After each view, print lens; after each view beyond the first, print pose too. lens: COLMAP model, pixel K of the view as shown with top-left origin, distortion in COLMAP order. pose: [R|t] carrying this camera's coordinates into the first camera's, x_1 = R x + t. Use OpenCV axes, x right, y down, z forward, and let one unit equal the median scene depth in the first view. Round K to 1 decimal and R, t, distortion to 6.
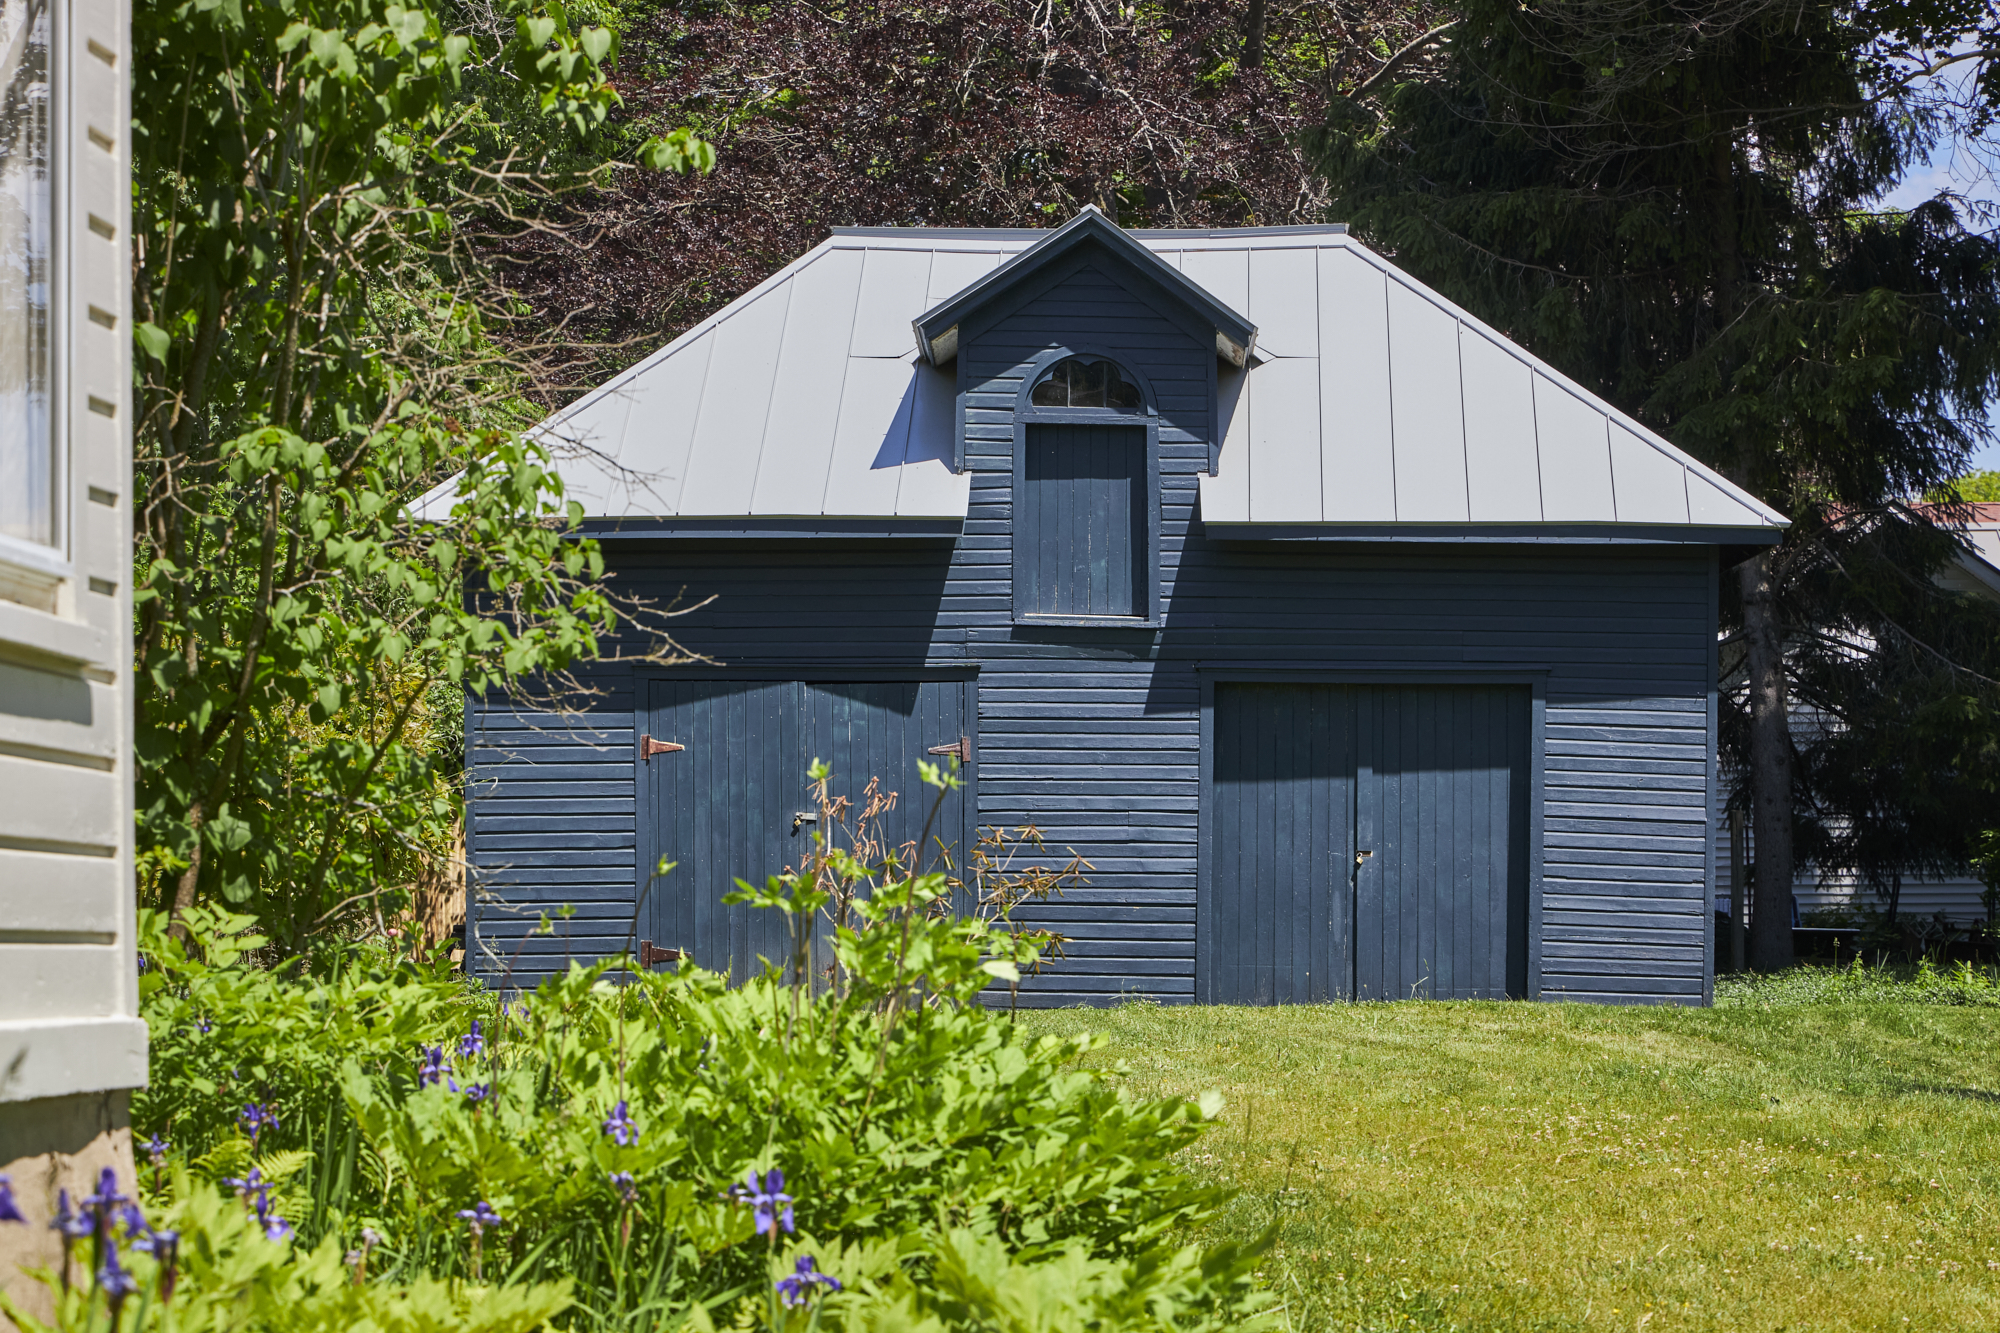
lens RADIAL K [[5791.5, 0, 1000.0], [0, 5791.5, 666.5], [0, 0, 1]] dist [0.080825, 0.398276]
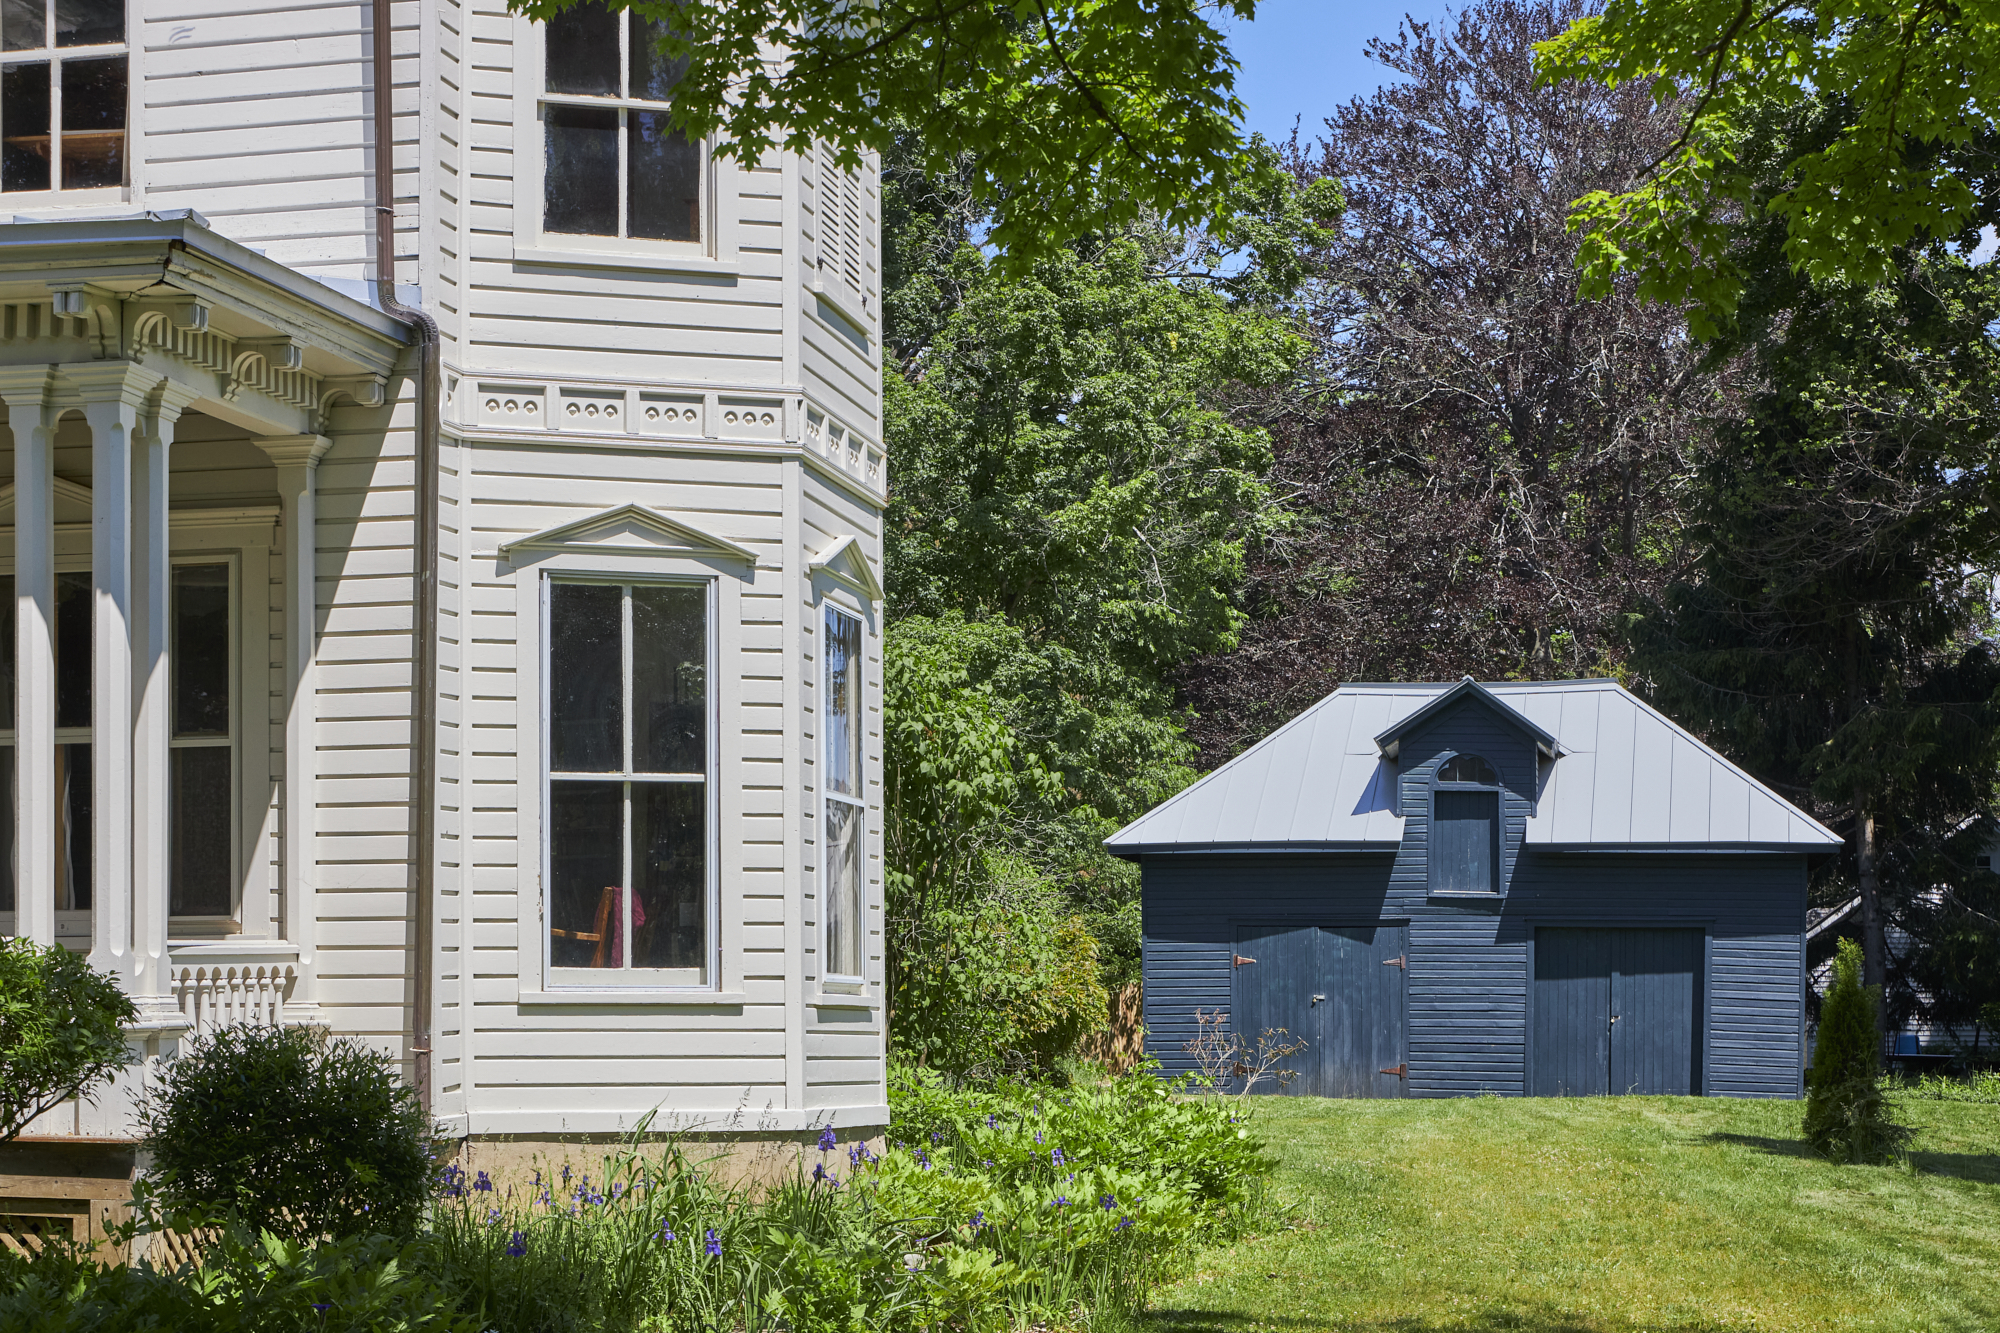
lens RADIAL K [[6770.2, 0, 1000.0], [0, 6770.2, 666.5], [0, 0, 1]] dist [0.186799, 1.022594]
pose [[0.983659, -0.006665, -0.179919, 0.264721], [0.006332, 0.999977, -0.002422, -0.078203], [0.179931, 0.001243, 0.983678, -1.215724]]
